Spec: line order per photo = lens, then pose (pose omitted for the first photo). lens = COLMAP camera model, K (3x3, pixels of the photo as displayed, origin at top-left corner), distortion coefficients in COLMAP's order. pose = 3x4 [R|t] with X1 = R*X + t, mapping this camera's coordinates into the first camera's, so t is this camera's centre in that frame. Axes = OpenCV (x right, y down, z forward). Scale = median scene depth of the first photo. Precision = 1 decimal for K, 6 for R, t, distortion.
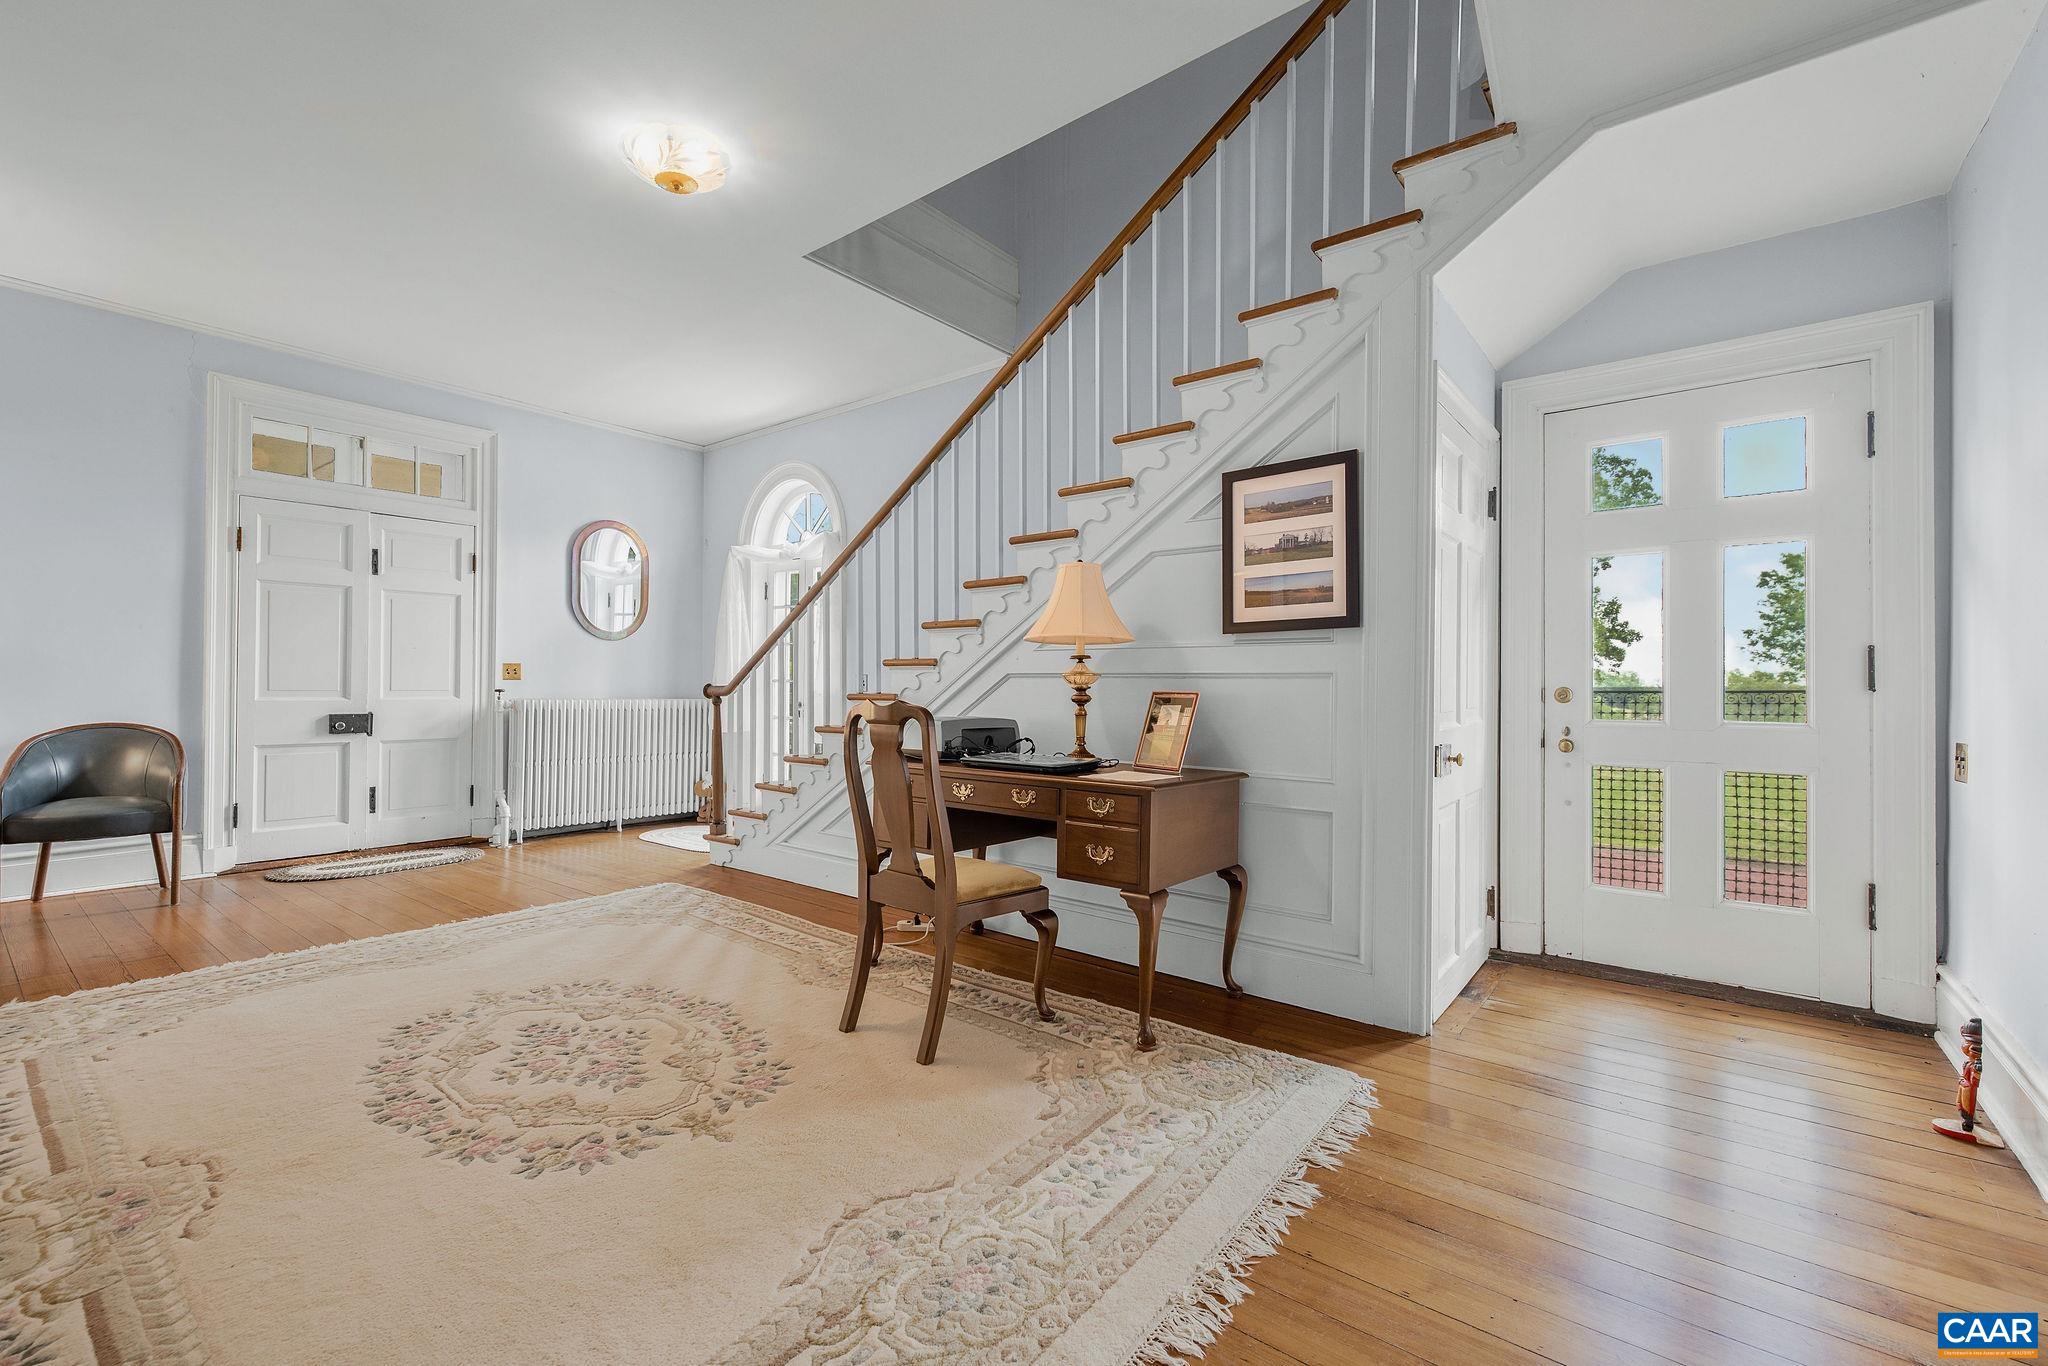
lens RADIAL K [[868.7, 0, 1016.8], [0, 868.7, 681.2], [0, 0, 1]] dist [-0.002510, -0.000756]
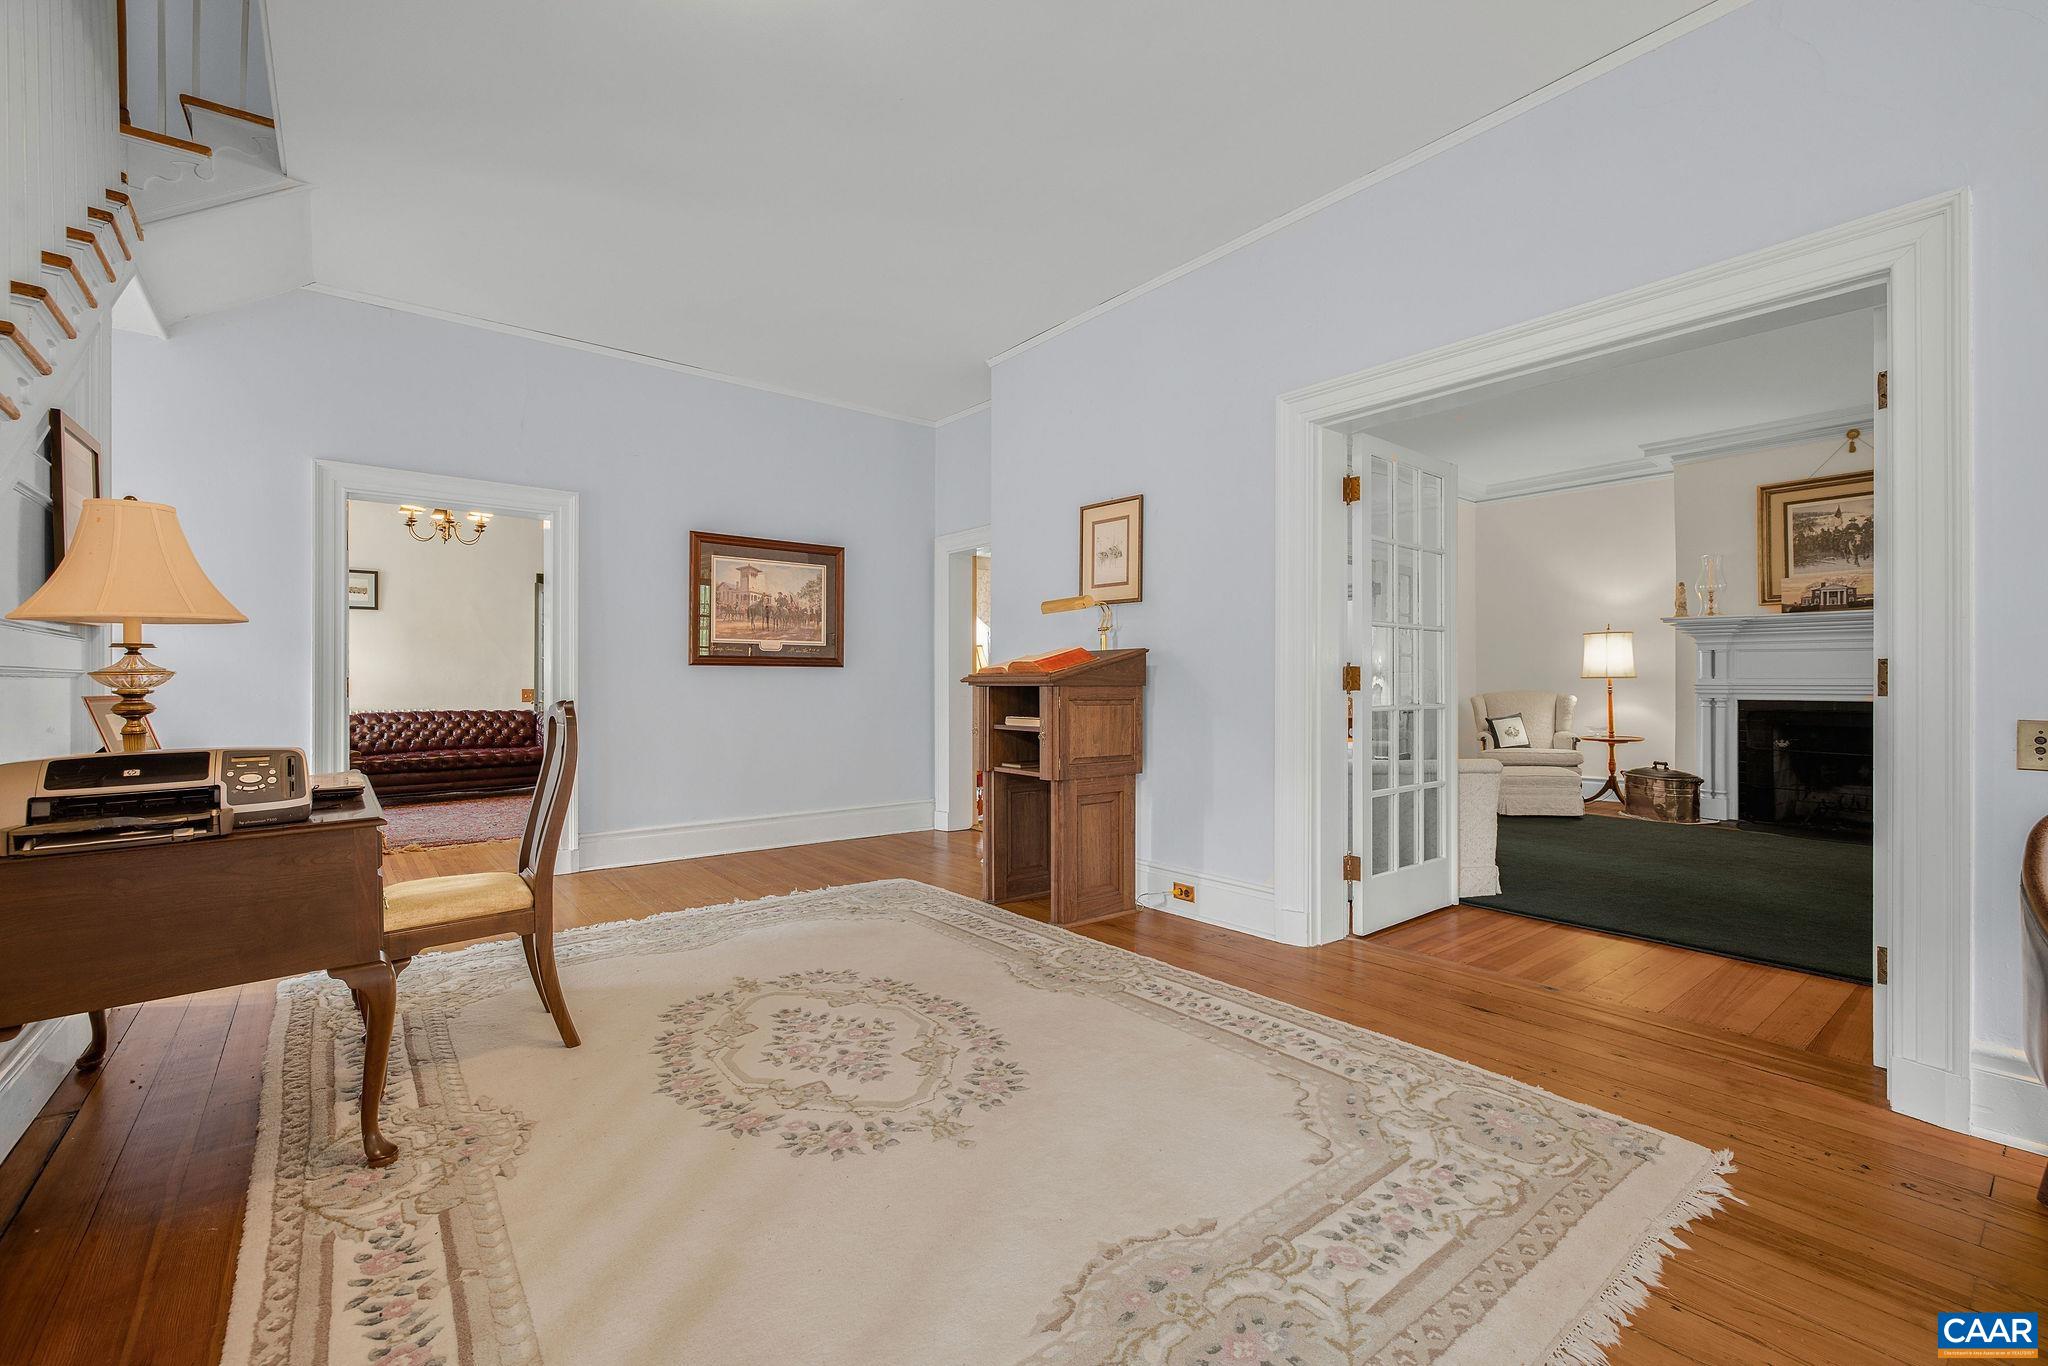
lens RADIAL K [[868.7, 0, 1014.8], [0, 868.7, 681.0], [0, 0, 1]] dist [-0.002510, -0.000756]
pose [[-0.973271, -0.004406, 0.229616, -0.891488], [-0.005555, 0.999975, -0.004359, -0.002793], [-0.229592, -0.005518, -0.973271, 1.824144]]
